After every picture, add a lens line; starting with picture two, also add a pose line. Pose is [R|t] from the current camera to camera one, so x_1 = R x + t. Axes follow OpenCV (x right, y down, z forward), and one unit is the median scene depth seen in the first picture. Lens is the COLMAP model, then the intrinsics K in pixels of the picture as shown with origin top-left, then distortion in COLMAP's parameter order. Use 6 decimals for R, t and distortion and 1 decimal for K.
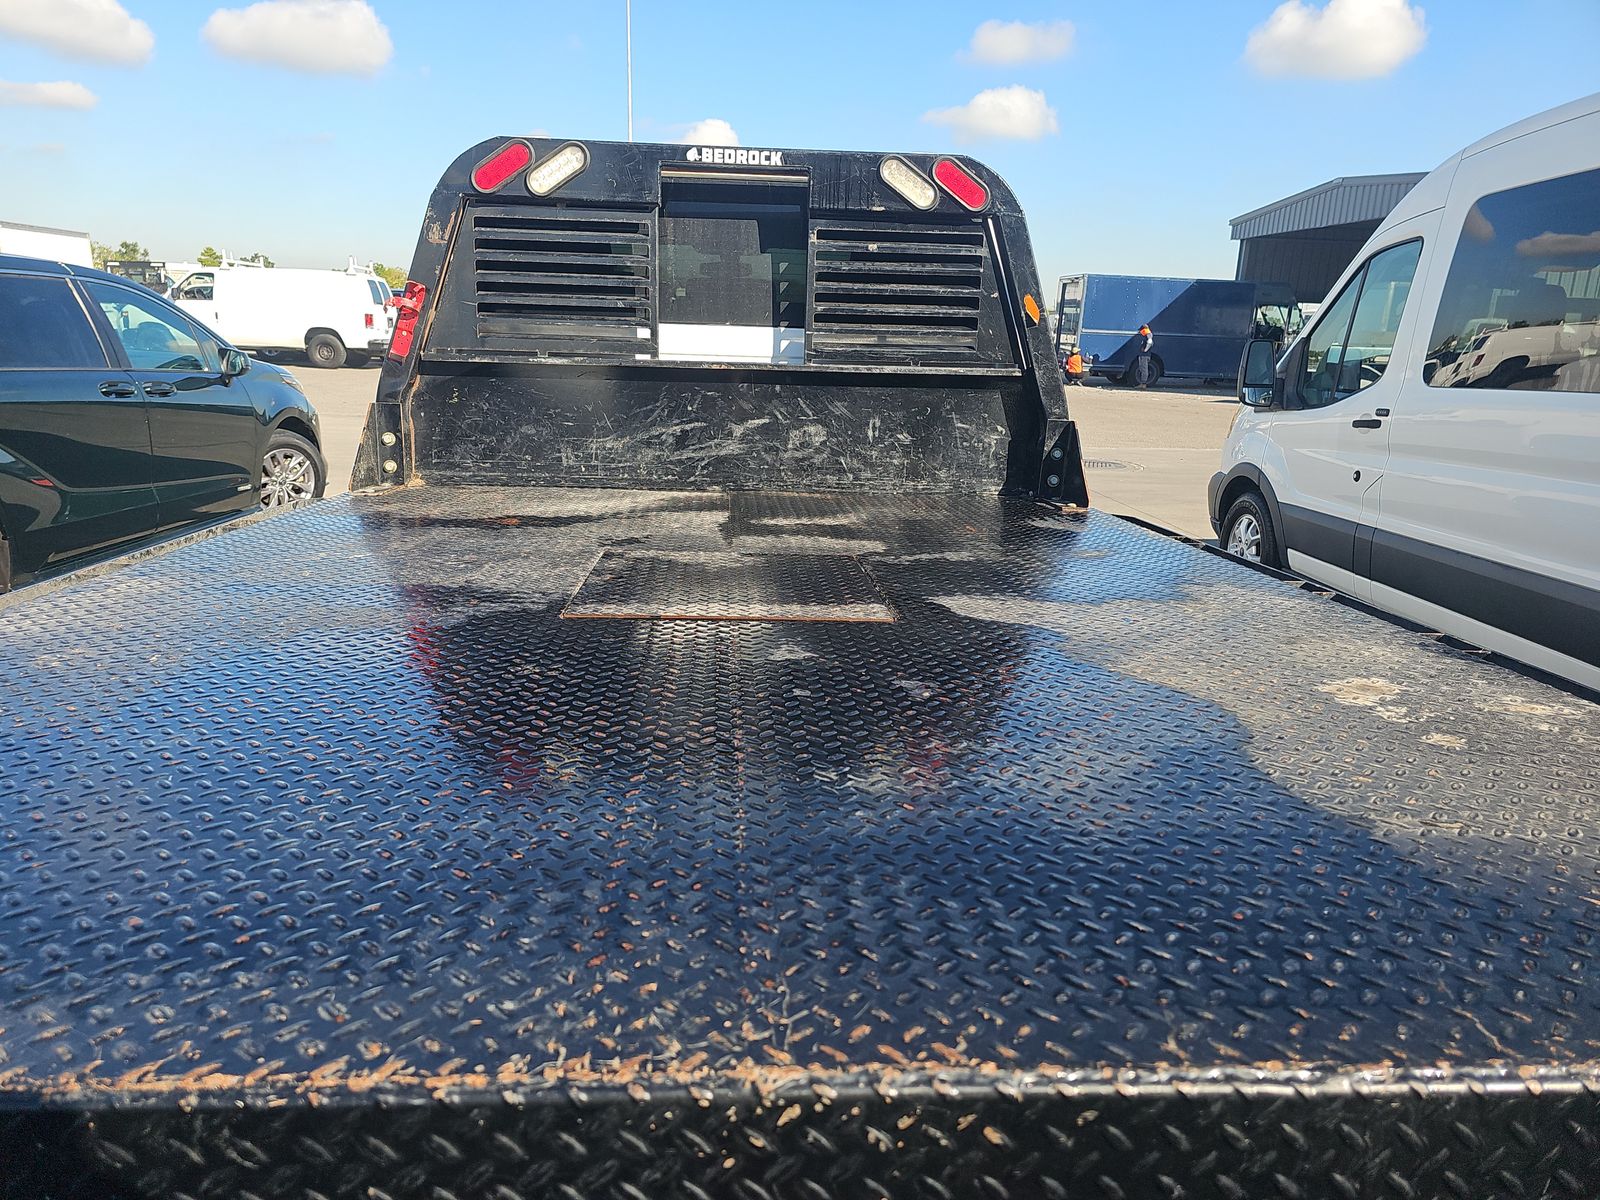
lens RADIAL K [[1079.2, 0, 807.1], [0, 1079.2, 589.9], [0, 0, 1]] dist [0.048836, -0.042066]
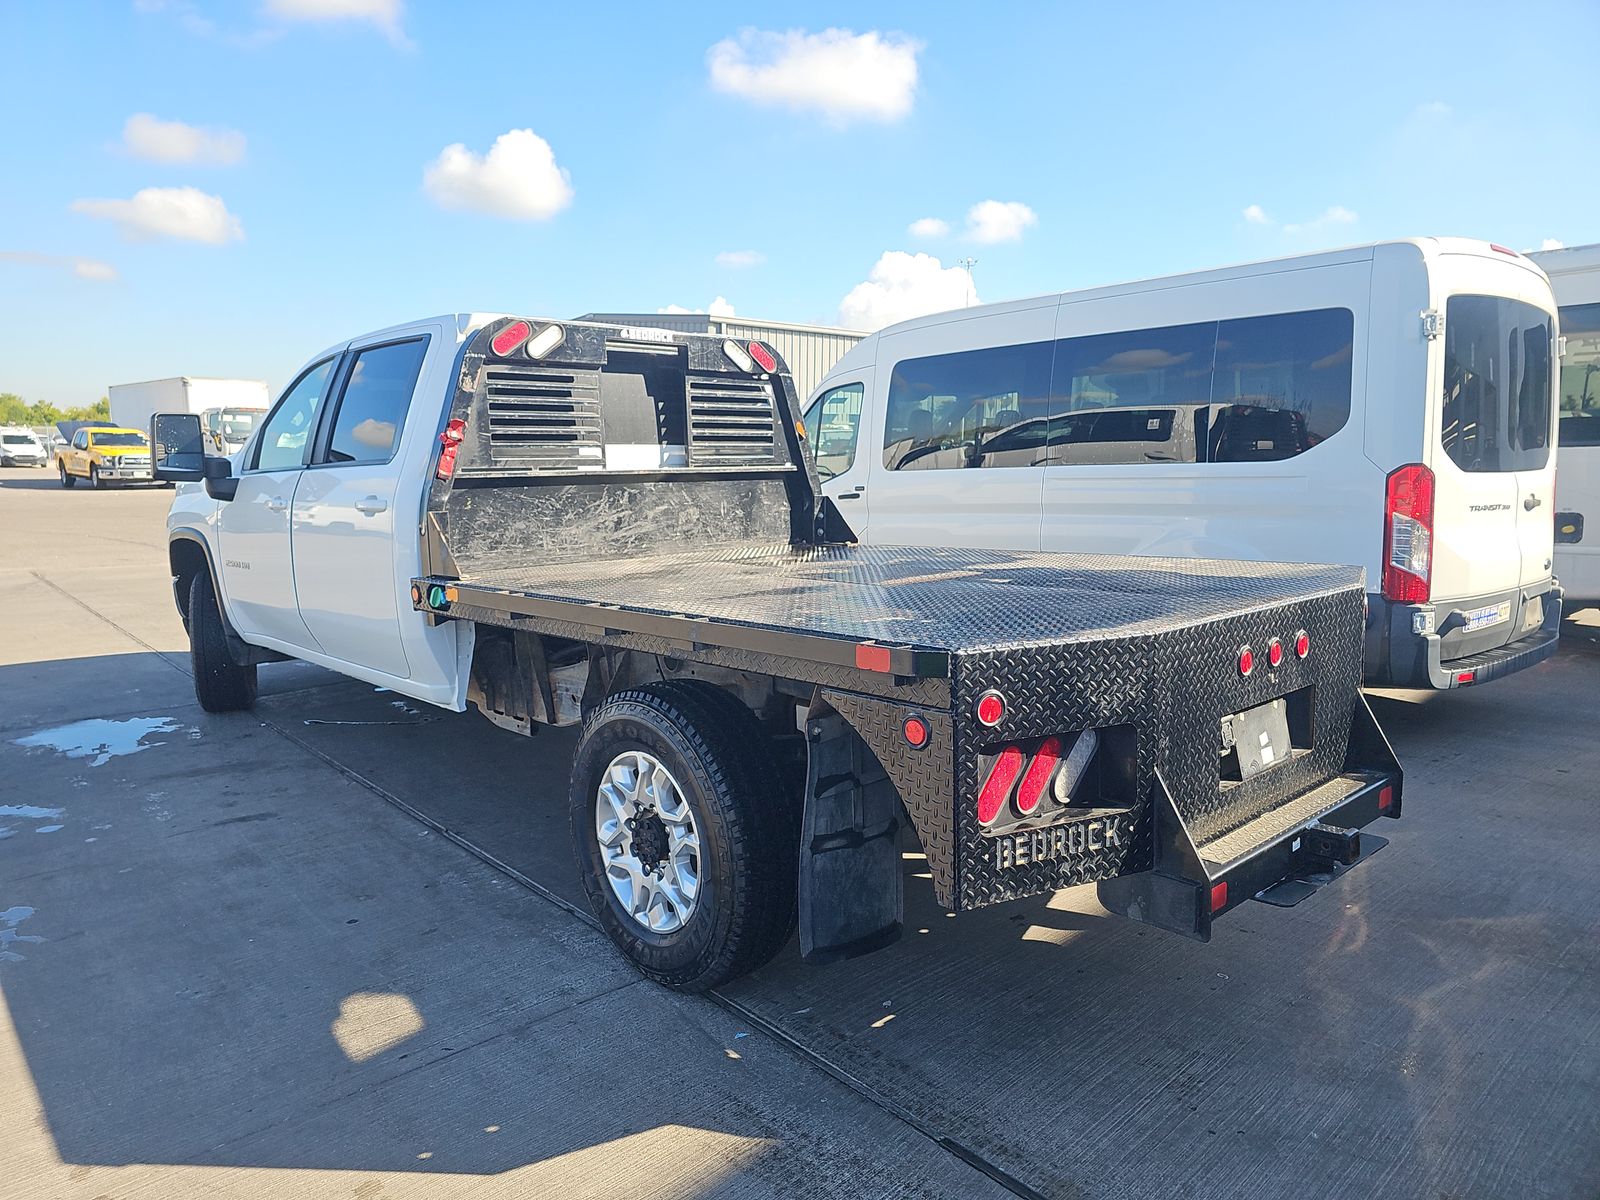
lens RADIAL K [[1067.7, 0, 819.8], [0, 1067.7, 583.3], [0, 0, 1]] dist [0.037555, -0.002599]
pose [[0.764951, -0.110320, 0.634571, -0.825611], [0.173852, 0.984019, -0.038501, 0.038488], [-0.620182, 0.139773, 0.771905, -0.242635]]
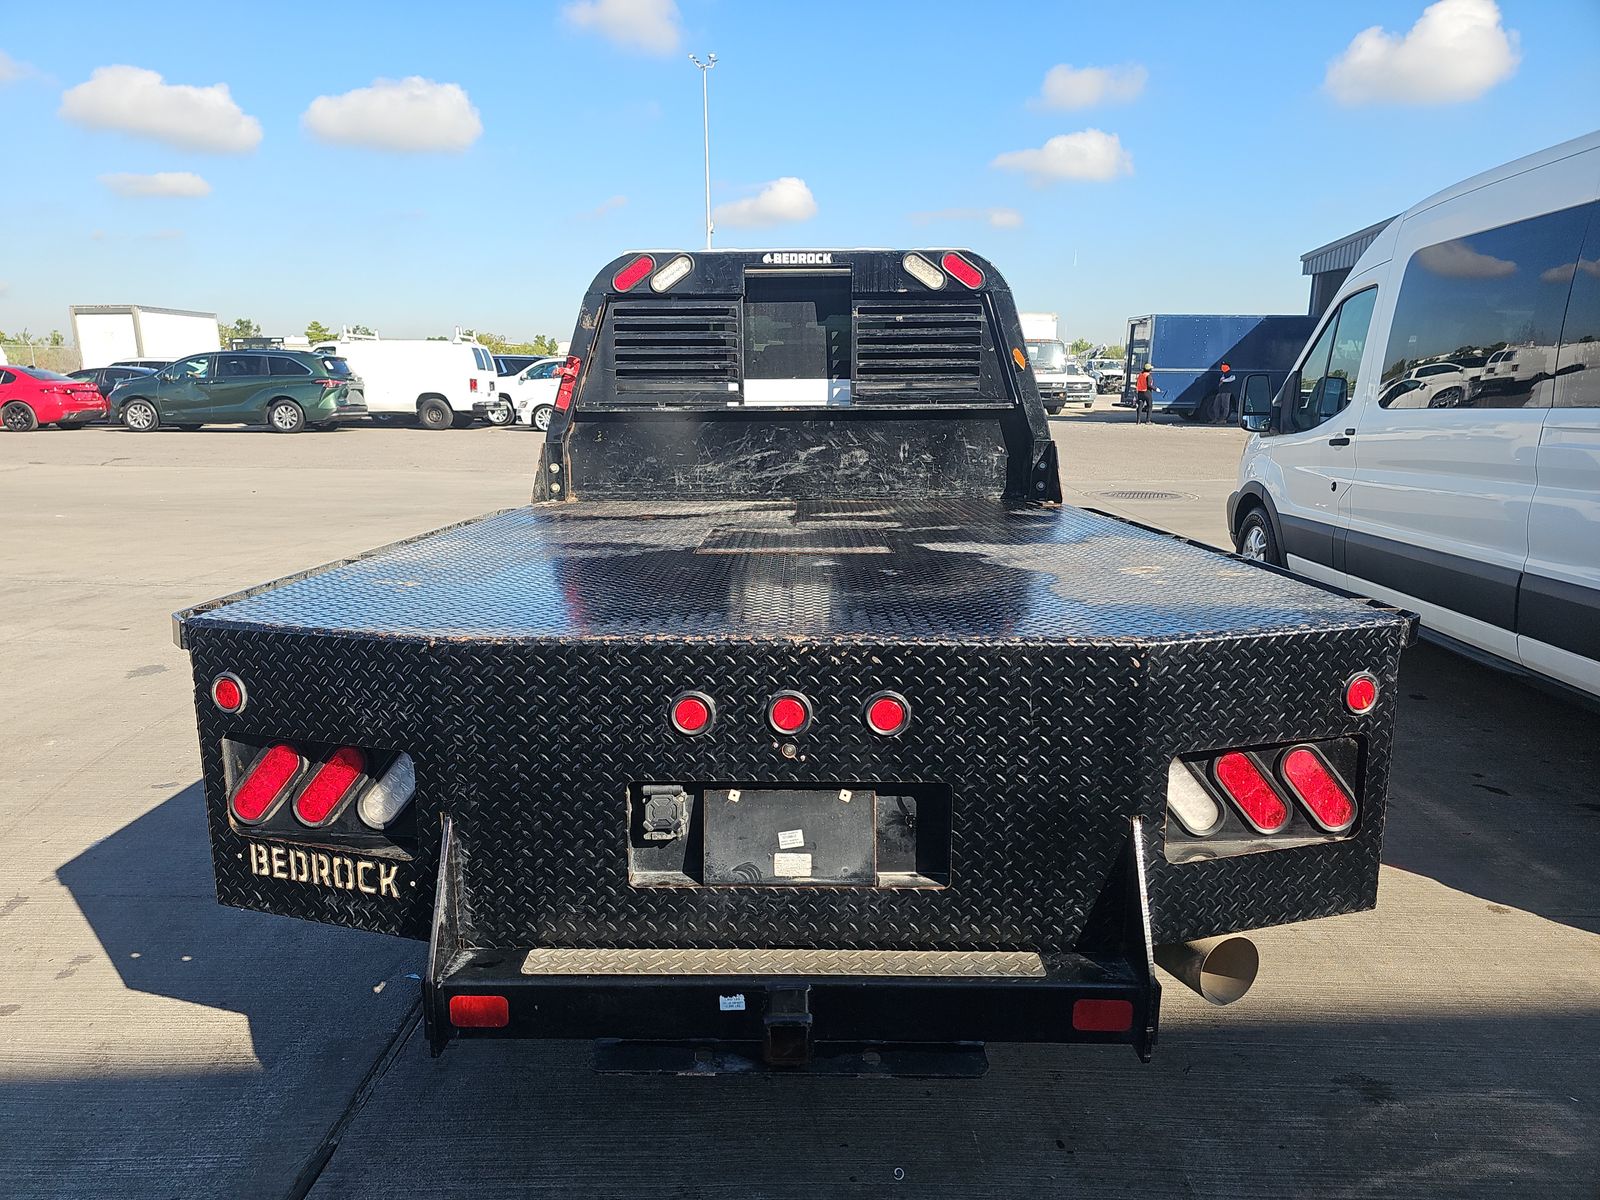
lens RADIAL K [[1087.4, 0, 800.0], [0, 1087.4, 600.0], [0, 0, 1]] dist [0.046790, -0.037486]
pose [[0.996585, -0.018500, -0.080479, 0.039317], [0.015559, 0.999193, -0.037024, 0.085122], [0.081099, 0.035645, 0.996068, -0.357602]]
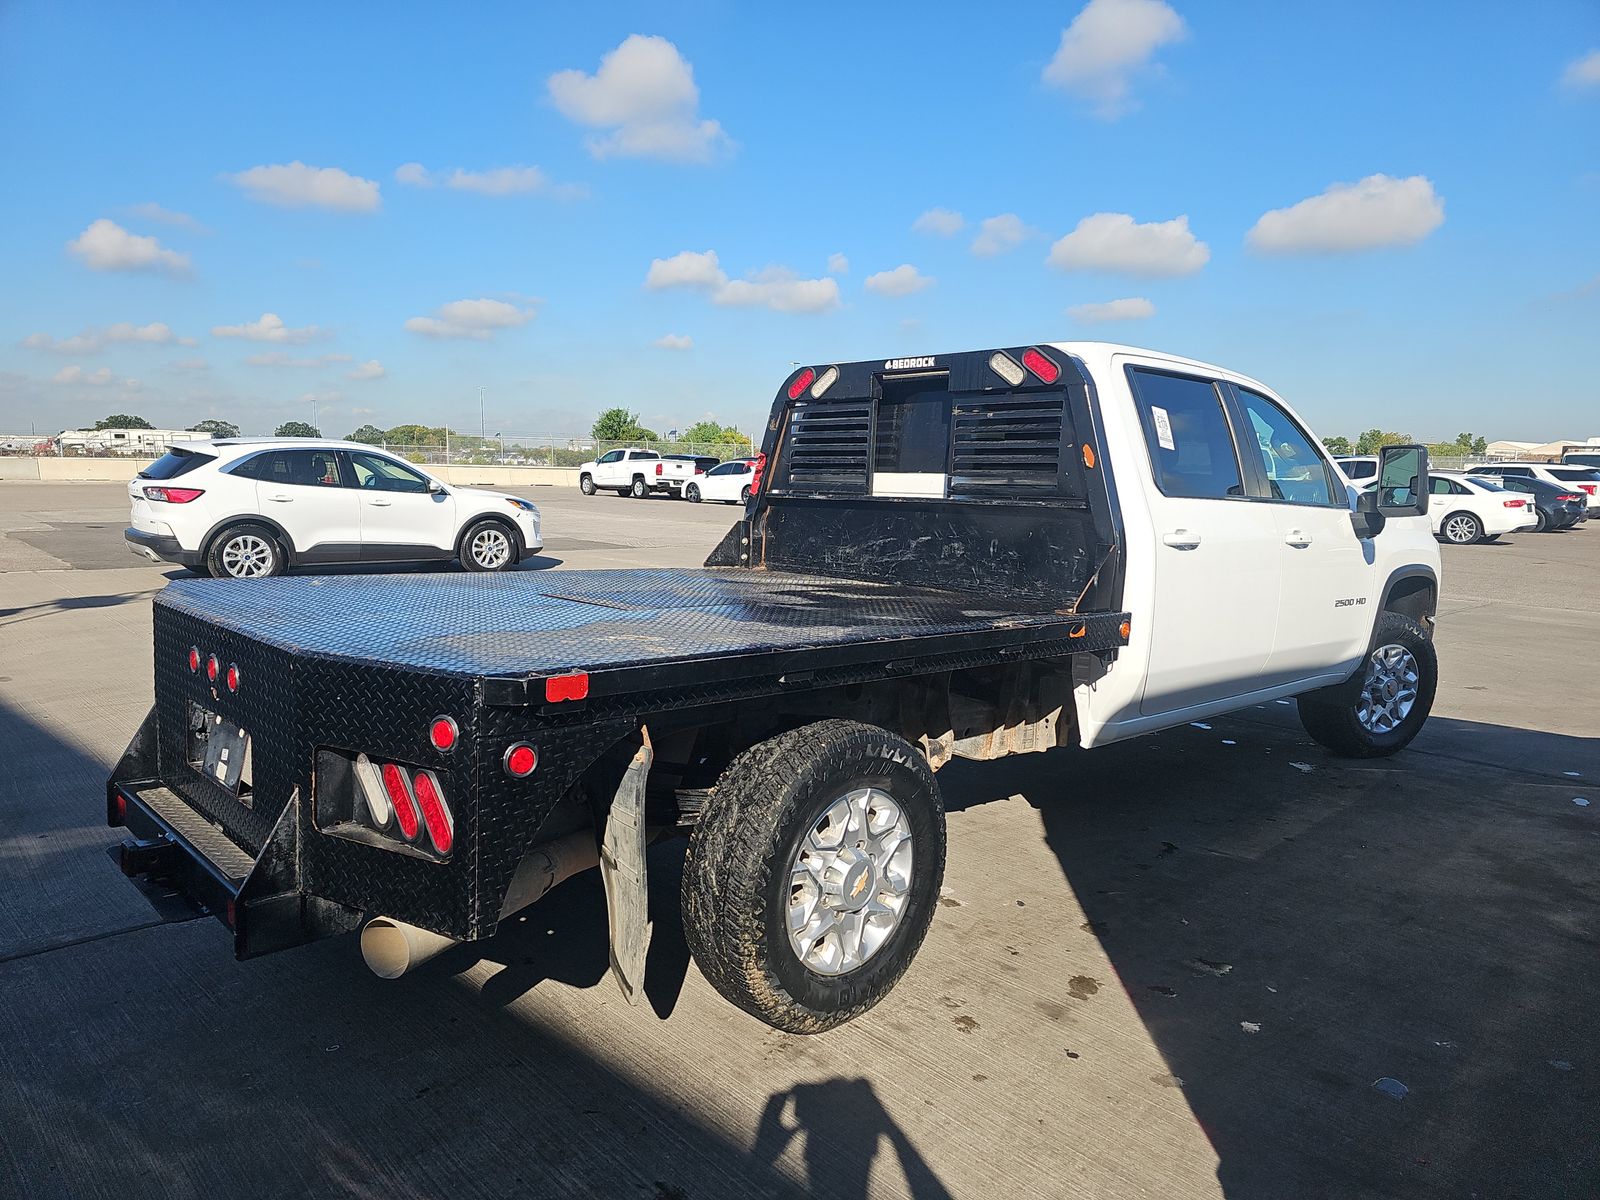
lens RADIAL K [[1083.9, 0, 779.7], [0, 1083.9, 577.0], [0, 0, 1]] dist [0.083437, -0.079908]
pose [[0.638147, 0.054129, -0.768009, 0.941724], [-0.178032, 0.980865, -0.078798, 0.040105], [0.749048, 0.187015, 0.635573, -0.036253]]
